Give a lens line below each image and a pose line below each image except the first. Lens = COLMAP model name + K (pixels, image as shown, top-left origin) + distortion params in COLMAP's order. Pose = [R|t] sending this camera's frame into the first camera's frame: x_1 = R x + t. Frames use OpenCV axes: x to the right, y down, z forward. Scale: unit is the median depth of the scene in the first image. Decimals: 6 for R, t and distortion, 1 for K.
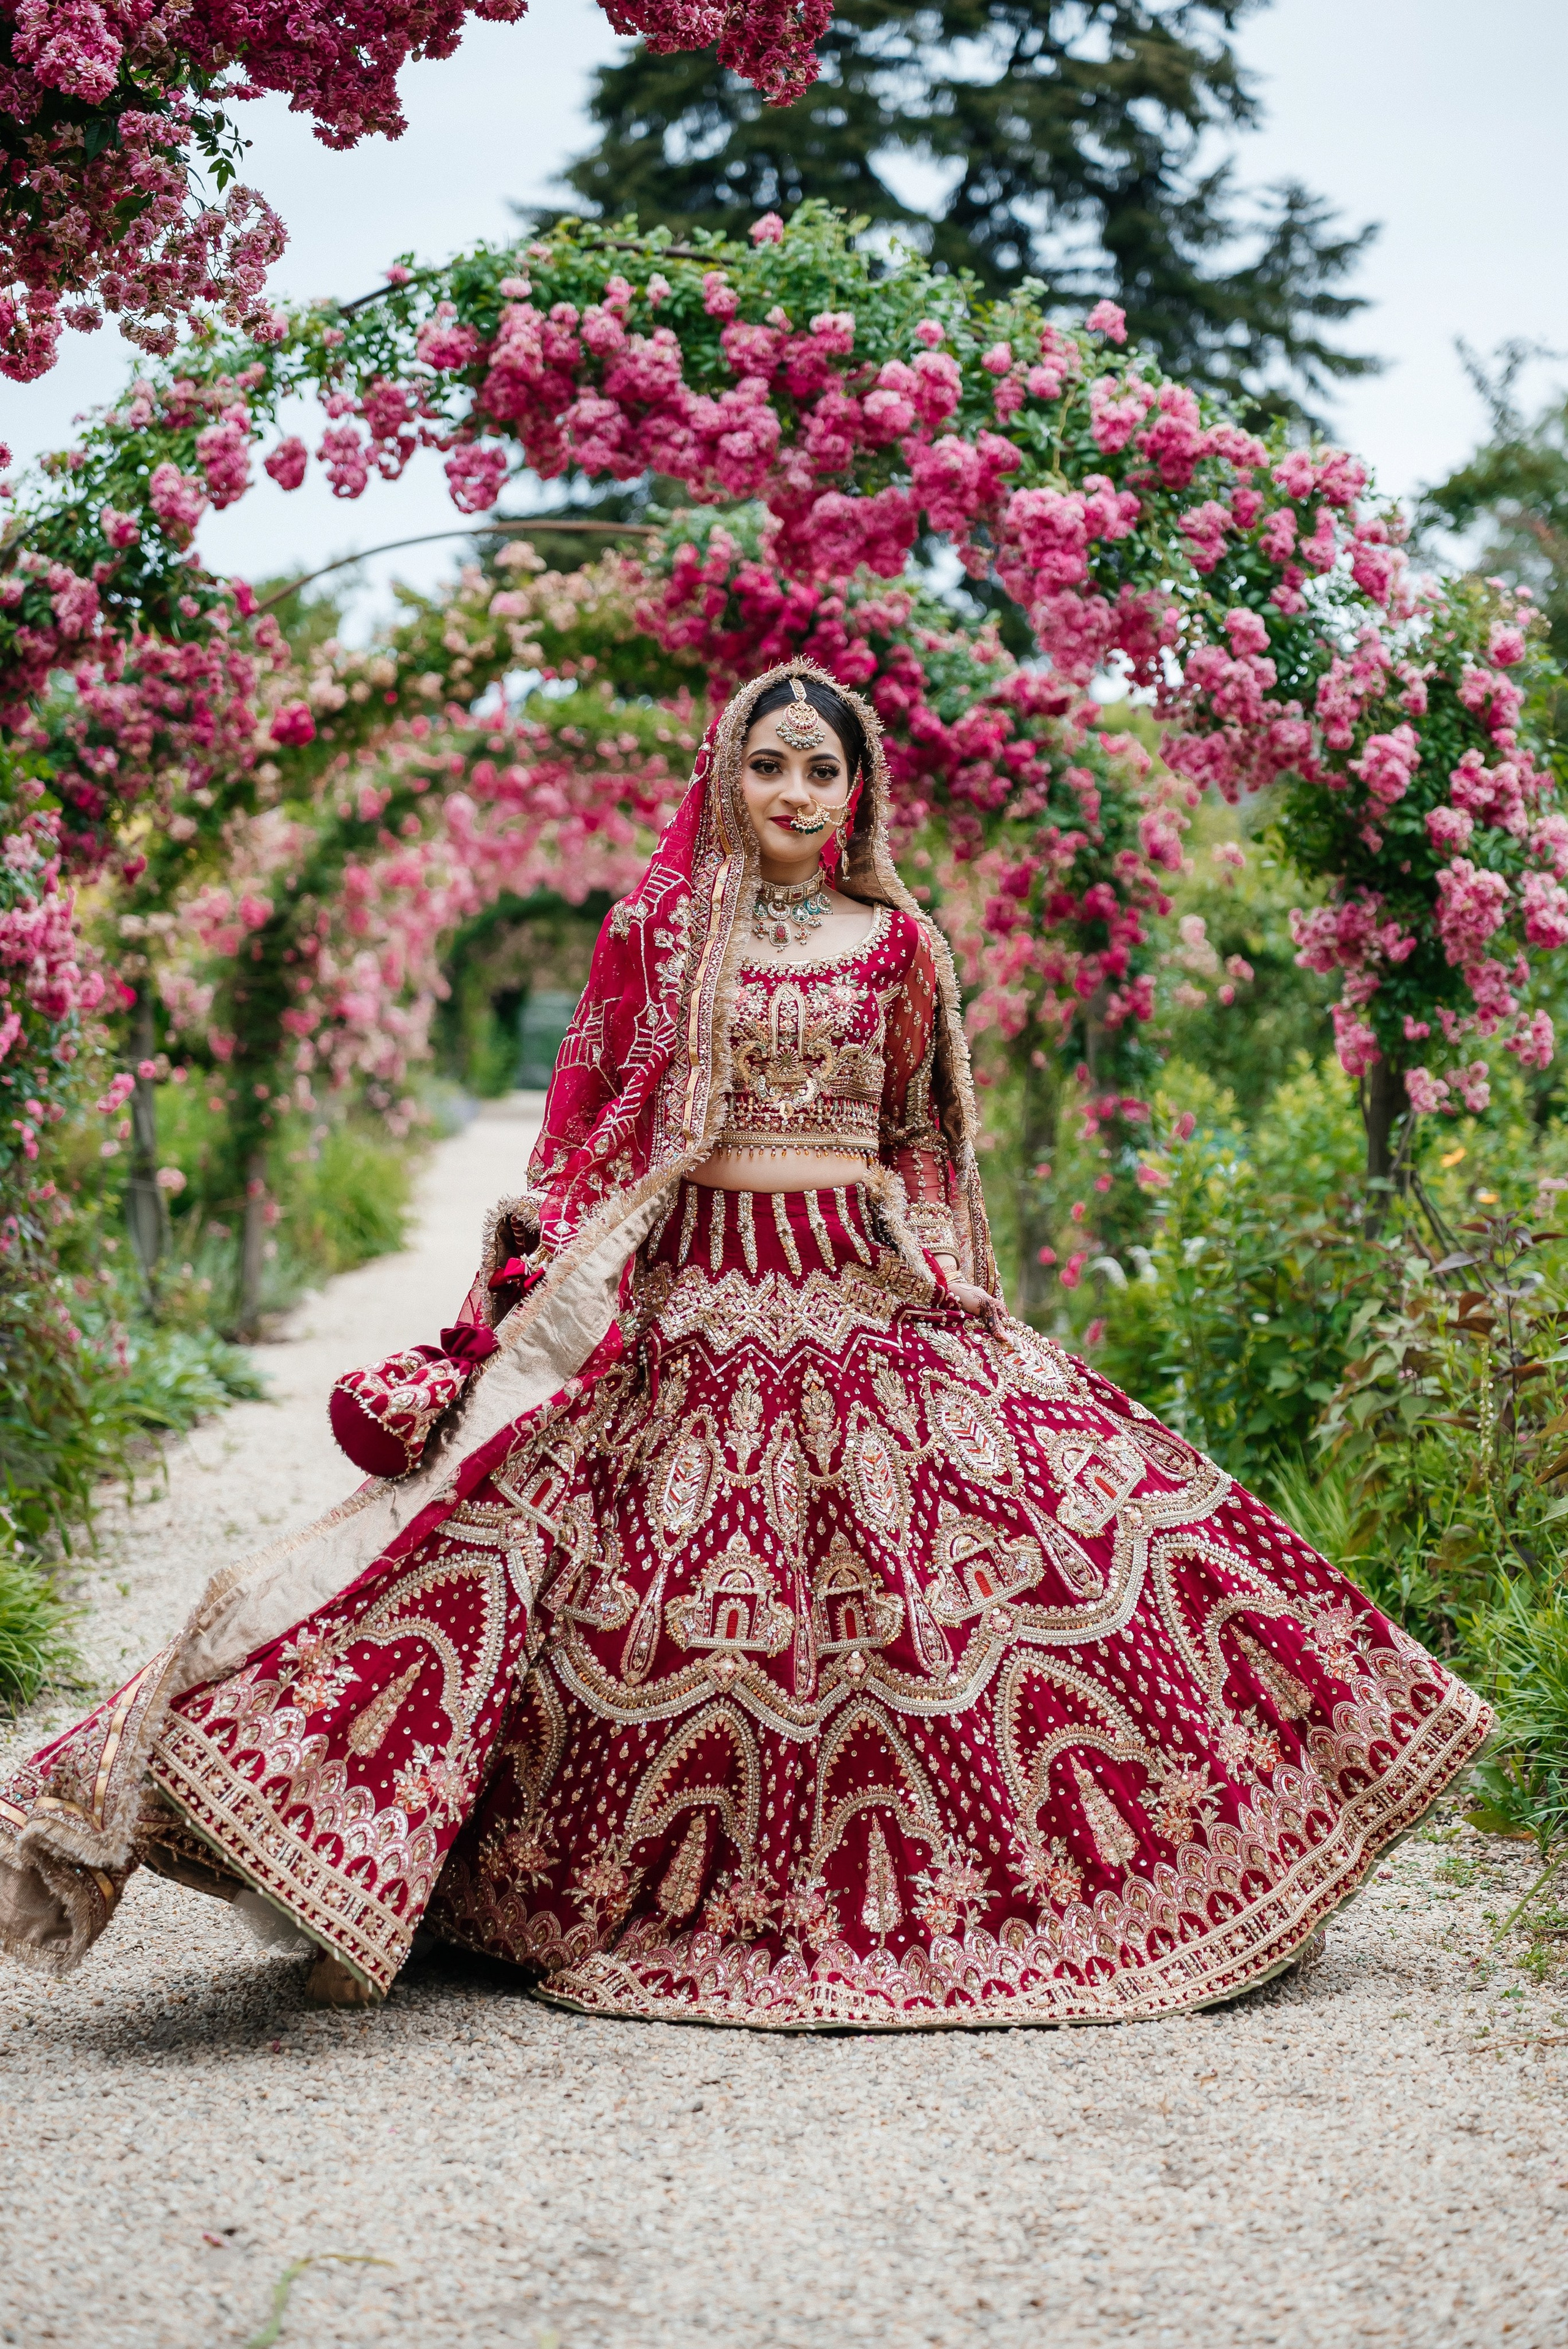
lens RADIAL K [[4627.4, 0, 784.0], [0, 4627.4, 1174.5], [0, 0, 1]] dist [-0.252707, -0.063658]
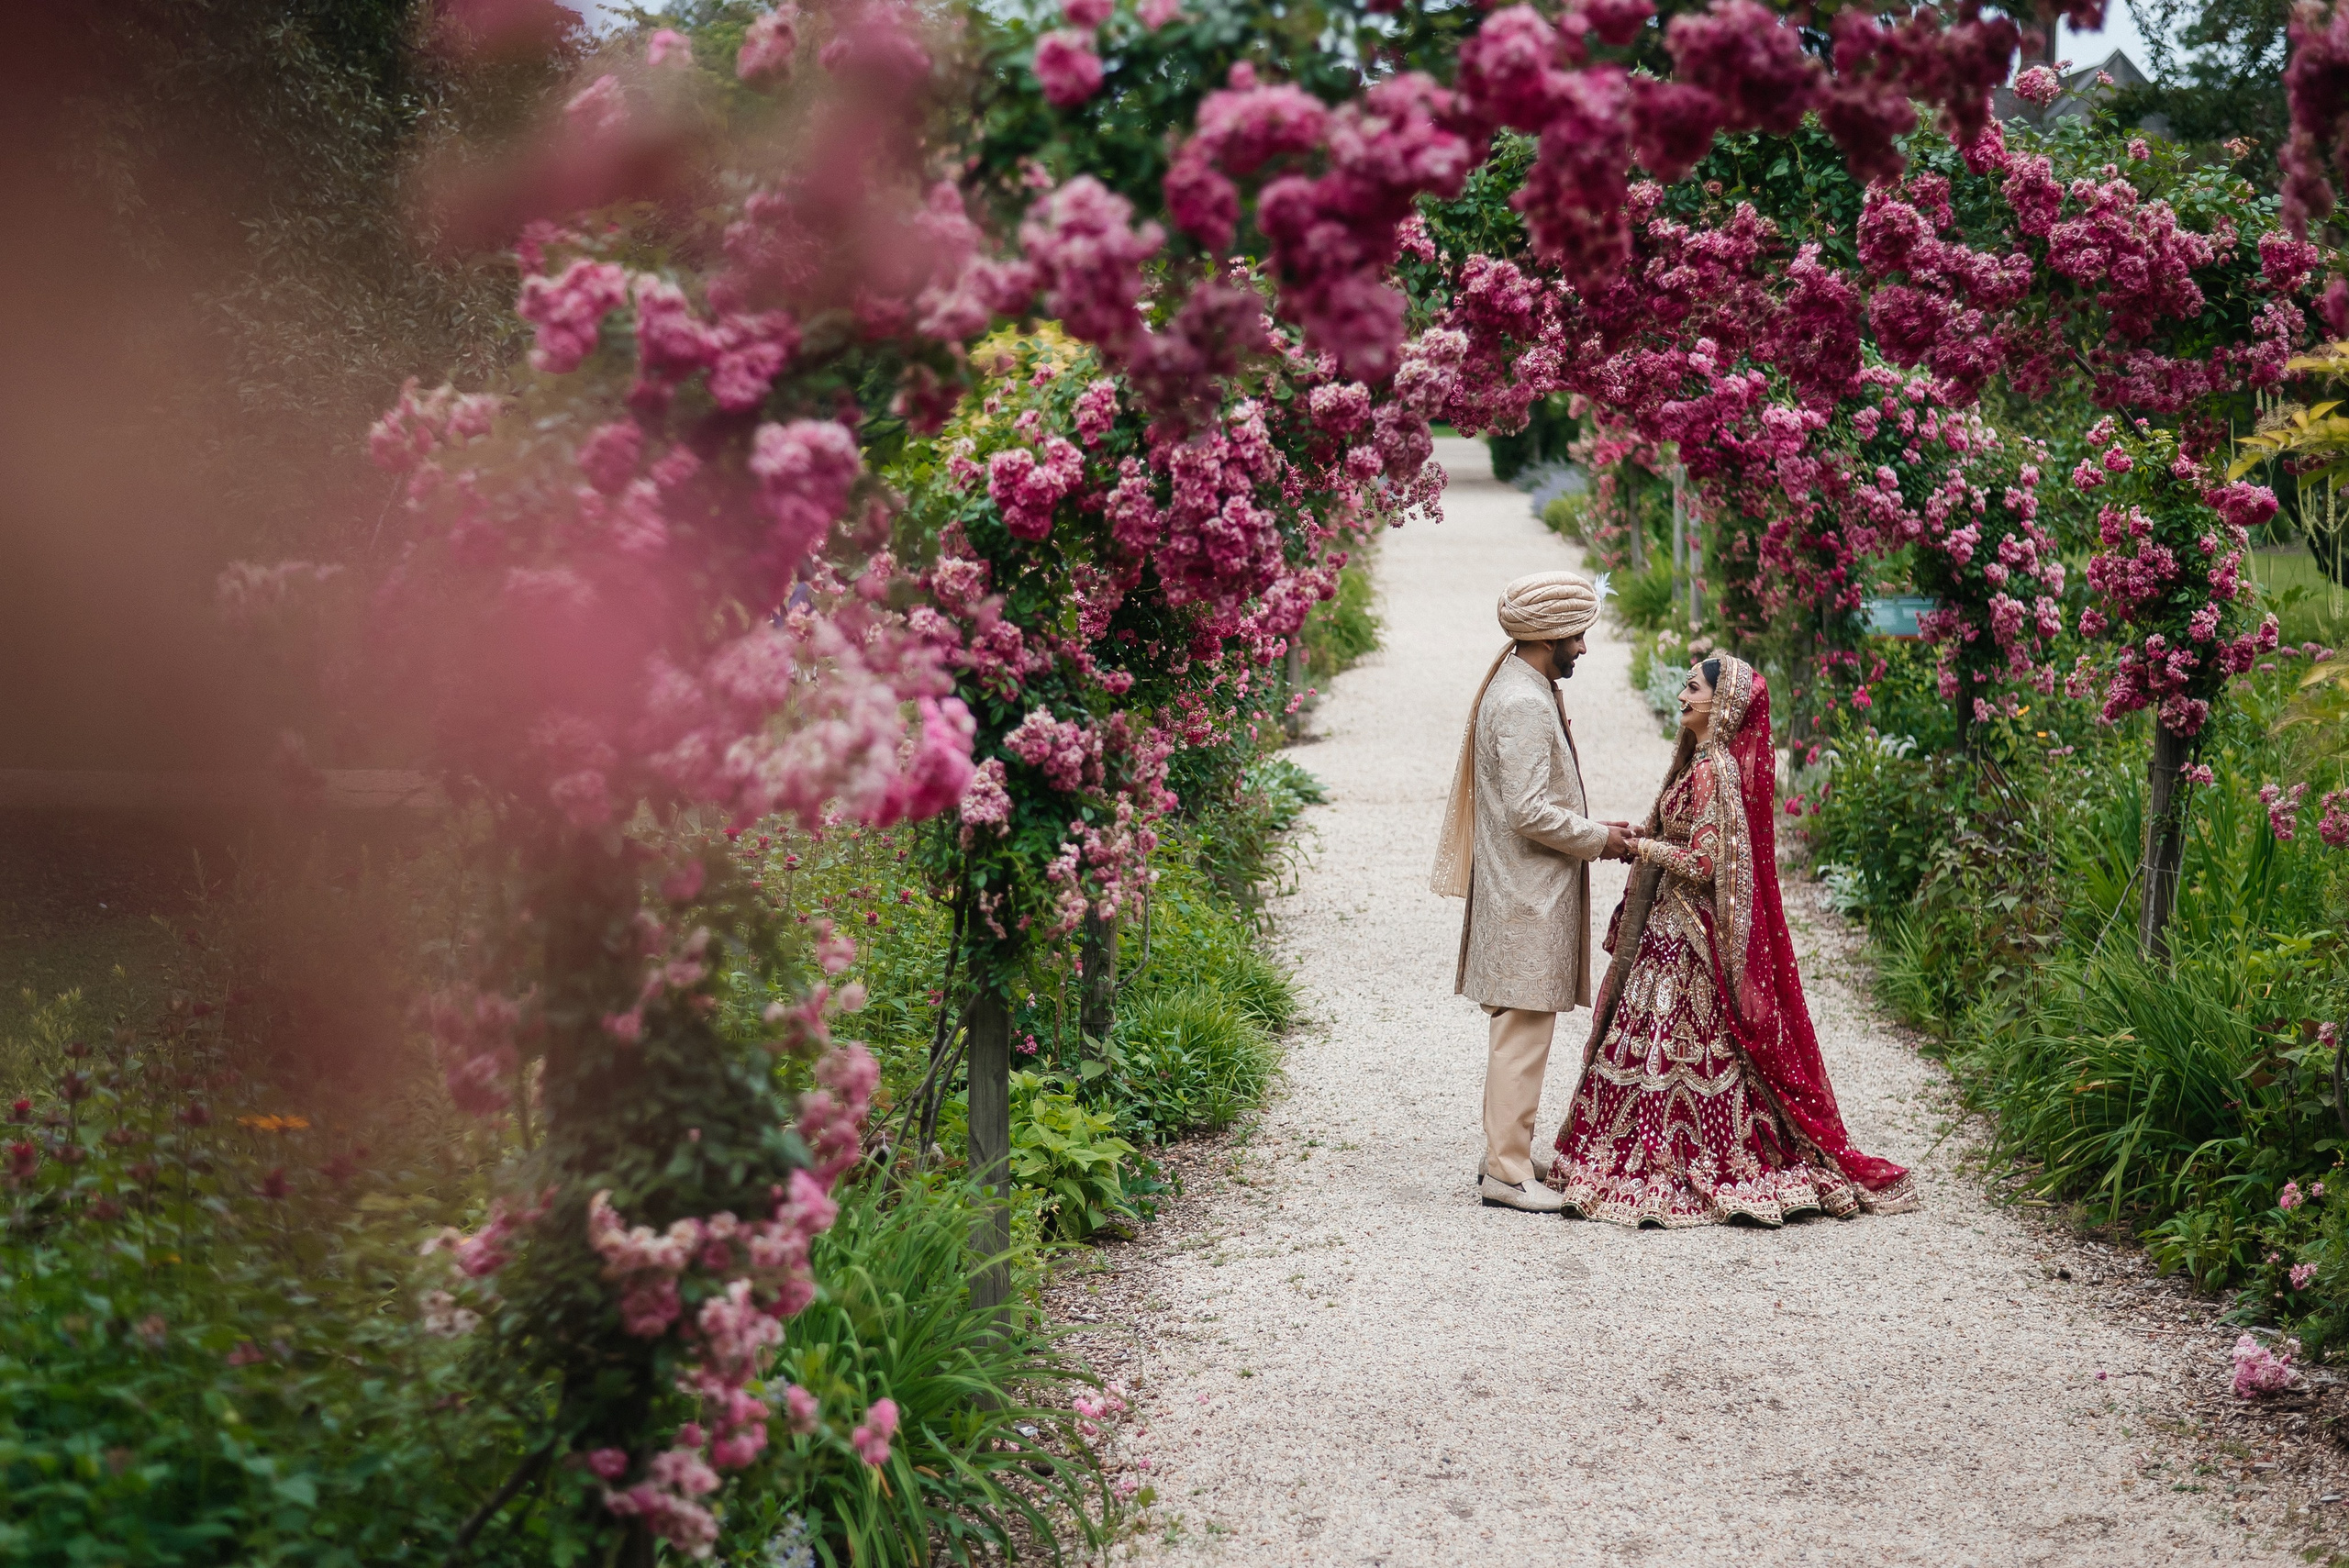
lens RADIAL K [[3673.1, 0, 1174.9], [0, 3673.1, 710.5], [0, 0, 1]] dist [-0.037396, -0.030997]
pose [[0.992105, 0.002607, -0.125385, -0.002640], [0.004390, 0.998449, 0.055498, -0.105461], [0.125335, -0.055610, 0.990555, -0.556165]]
